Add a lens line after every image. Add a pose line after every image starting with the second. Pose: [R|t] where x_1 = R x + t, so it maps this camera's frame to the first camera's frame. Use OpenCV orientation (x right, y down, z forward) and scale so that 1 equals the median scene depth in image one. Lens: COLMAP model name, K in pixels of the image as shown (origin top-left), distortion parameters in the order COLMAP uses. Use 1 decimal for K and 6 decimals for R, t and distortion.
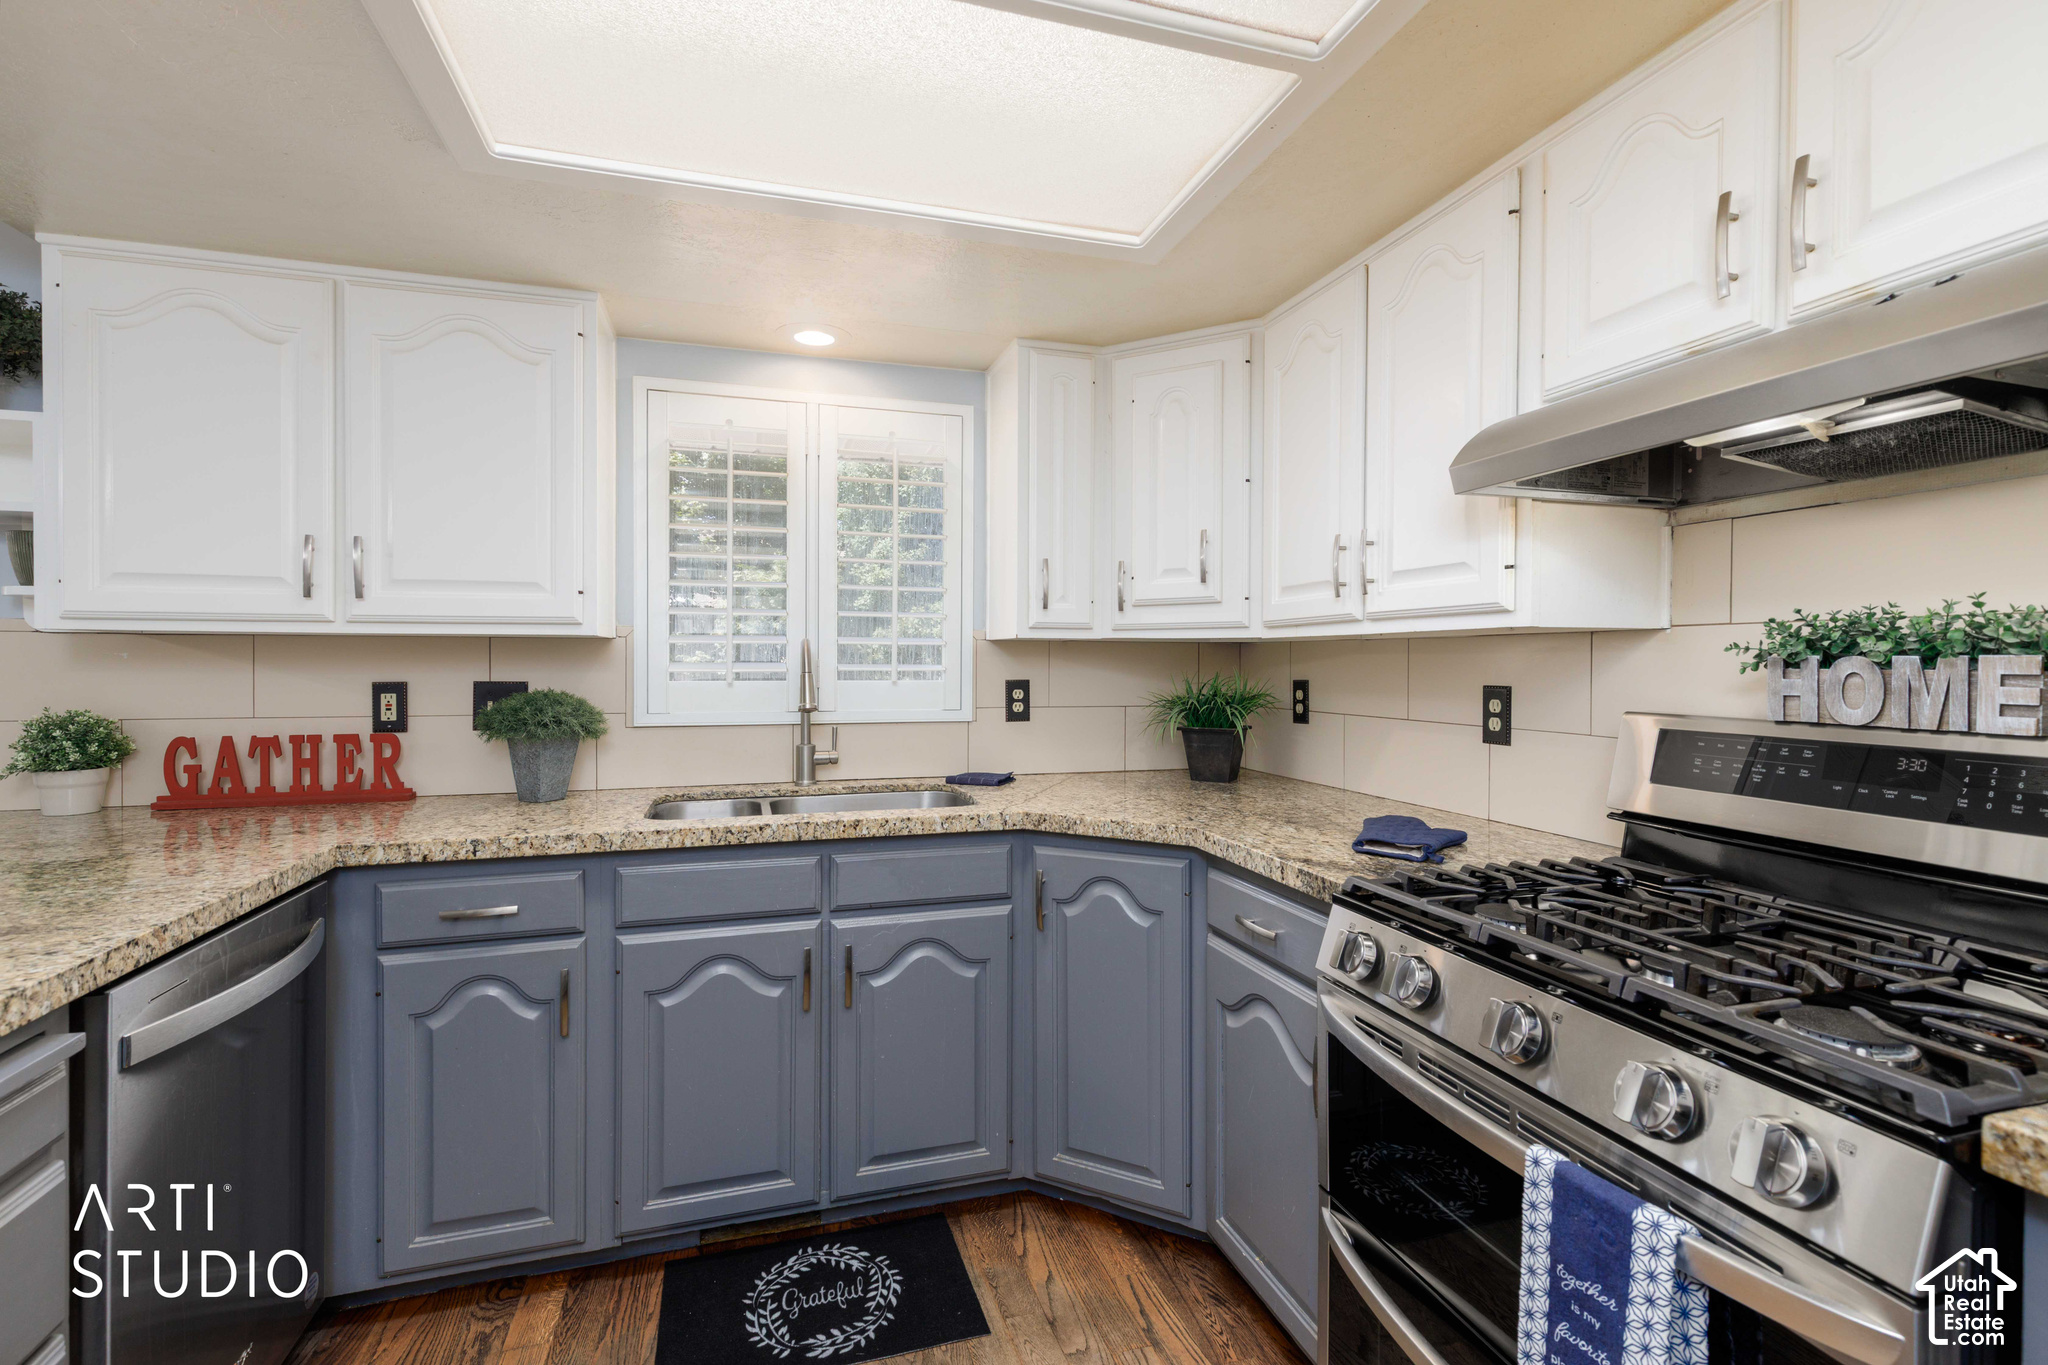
lens RADIAL K [[922.1, 0, 1025.2], [0, 922.1, 673.3], [0, 0, 1]] dist [-0.002375, 0.002340]
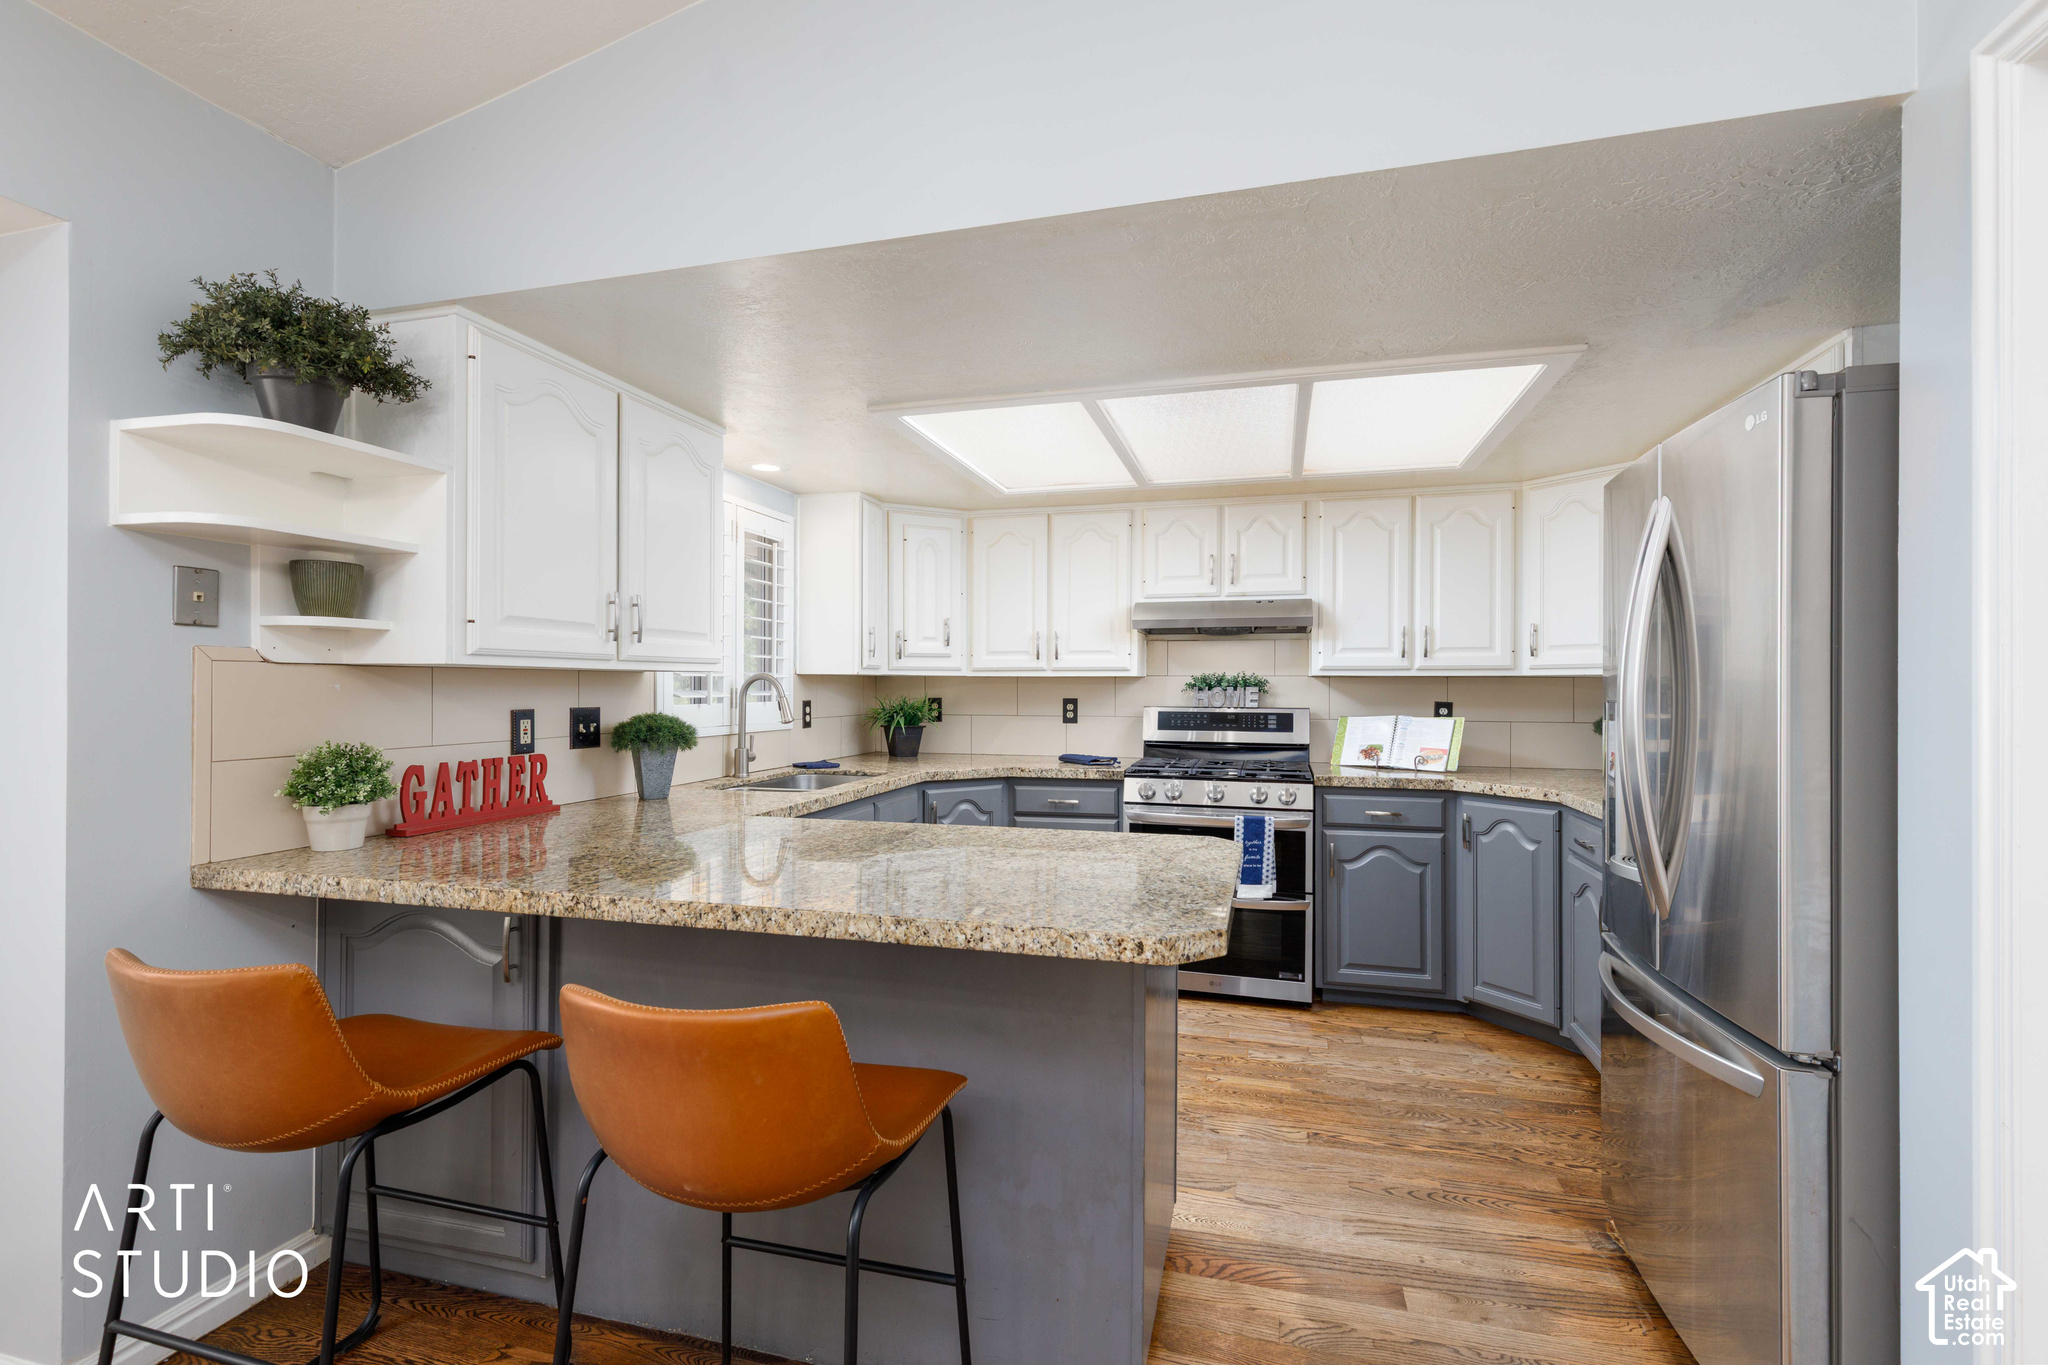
lens RADIAL K [[922.1, 0, 1020.0], [0, 922.1, 684.3], [0, 0, 1]] dist [-0.002375, 0.002340]
pose [[0.533525, -0.000961, 0.845784, -1.451311], [0.009038, 0.999949, -0.004565, -0.012165], [-0.845736, 0.010080, 0.533507, -0.135711]]
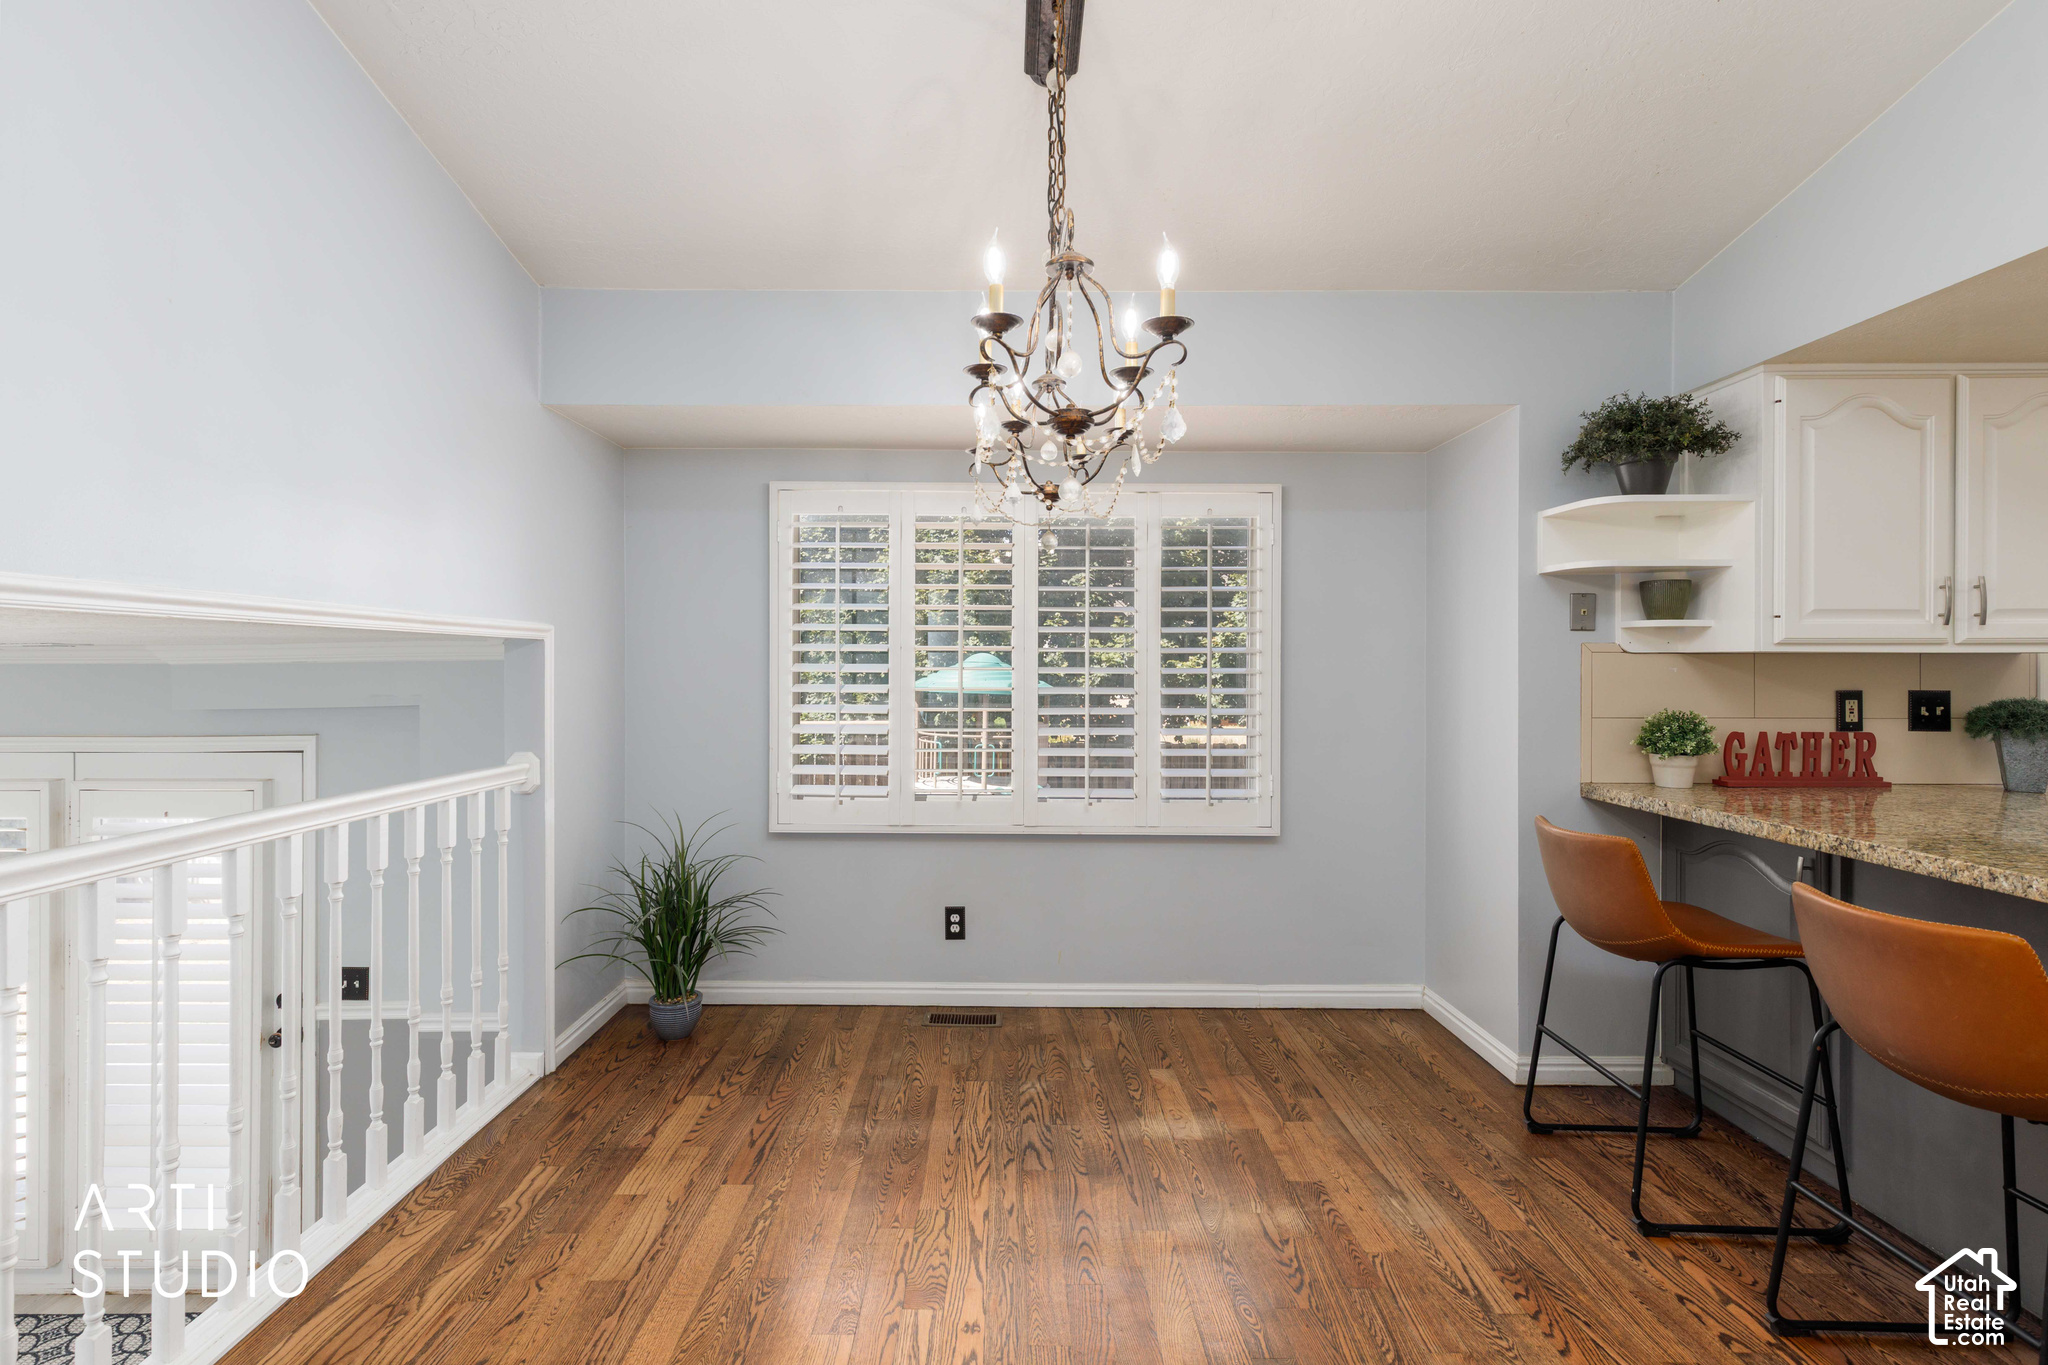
lens RADIAL K [[922.1, 0, 1015.7], [0, 922.1, 665.7], [0, 0, 1]] dist [-0.002375, 0.002340]
pose [[0.955763, -0.001864, -0.294131, -1.532352], [-0.001451, 0.999938, -0.011052, -0.009664], [0.294133, 0.010990, 0.955701, -0.566341]]
